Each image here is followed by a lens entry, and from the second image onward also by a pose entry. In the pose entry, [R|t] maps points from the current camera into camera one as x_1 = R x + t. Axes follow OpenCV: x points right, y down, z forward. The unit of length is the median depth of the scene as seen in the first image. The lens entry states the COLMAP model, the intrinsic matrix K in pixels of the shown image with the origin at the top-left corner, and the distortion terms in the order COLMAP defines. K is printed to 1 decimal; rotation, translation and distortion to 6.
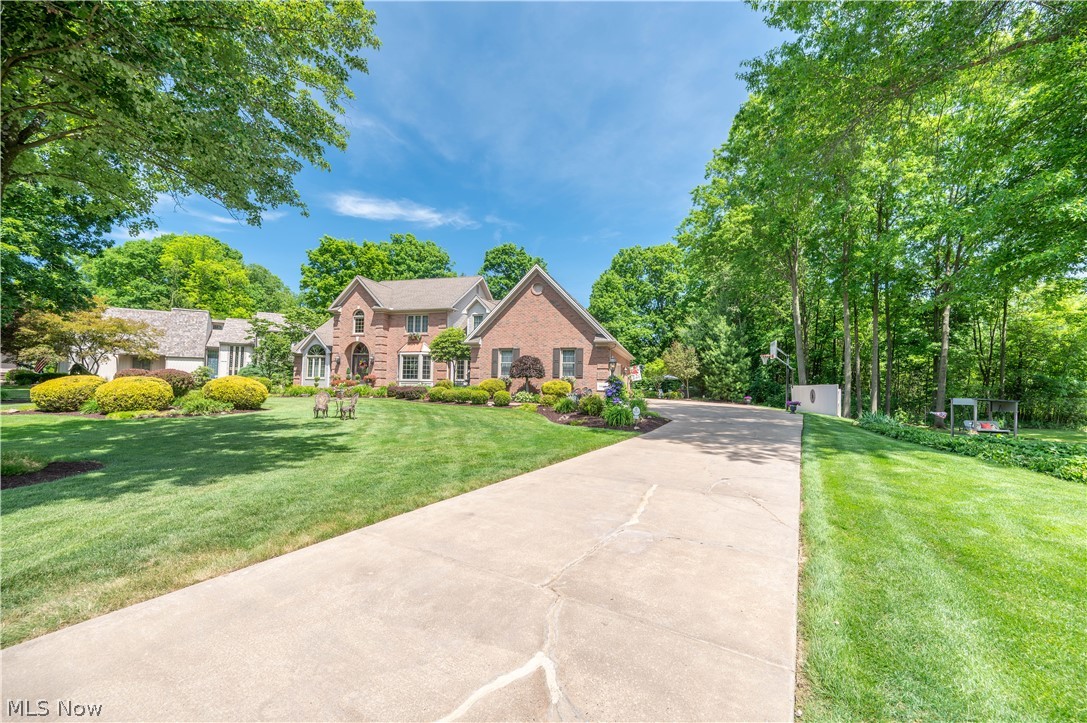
lens RADIAL K [[426.9, 0, 572.1], [0, 426.9, 354.1], [0, 0, 1]] dist [-0.003355, 0.000500]
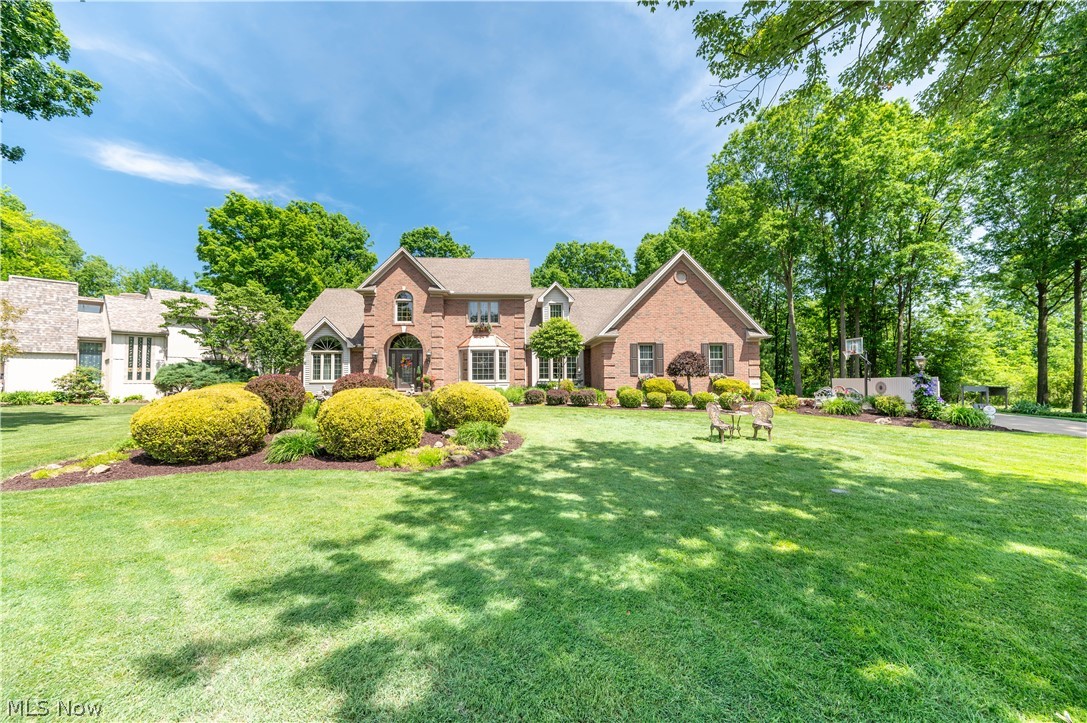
lens RADIAL K [[426.9, 0, 541.9], [0, 426.9, 358.3], [0, 0, 1]] dist [-0.003355, 0.000500]
pose [[0.948180, -0.001866, 0.317727, -0.392960], [-0.003259, 0.999873, 0.015598, 0.003103], [-0.317716, -0.015825, 0.948054, 0.145335]]
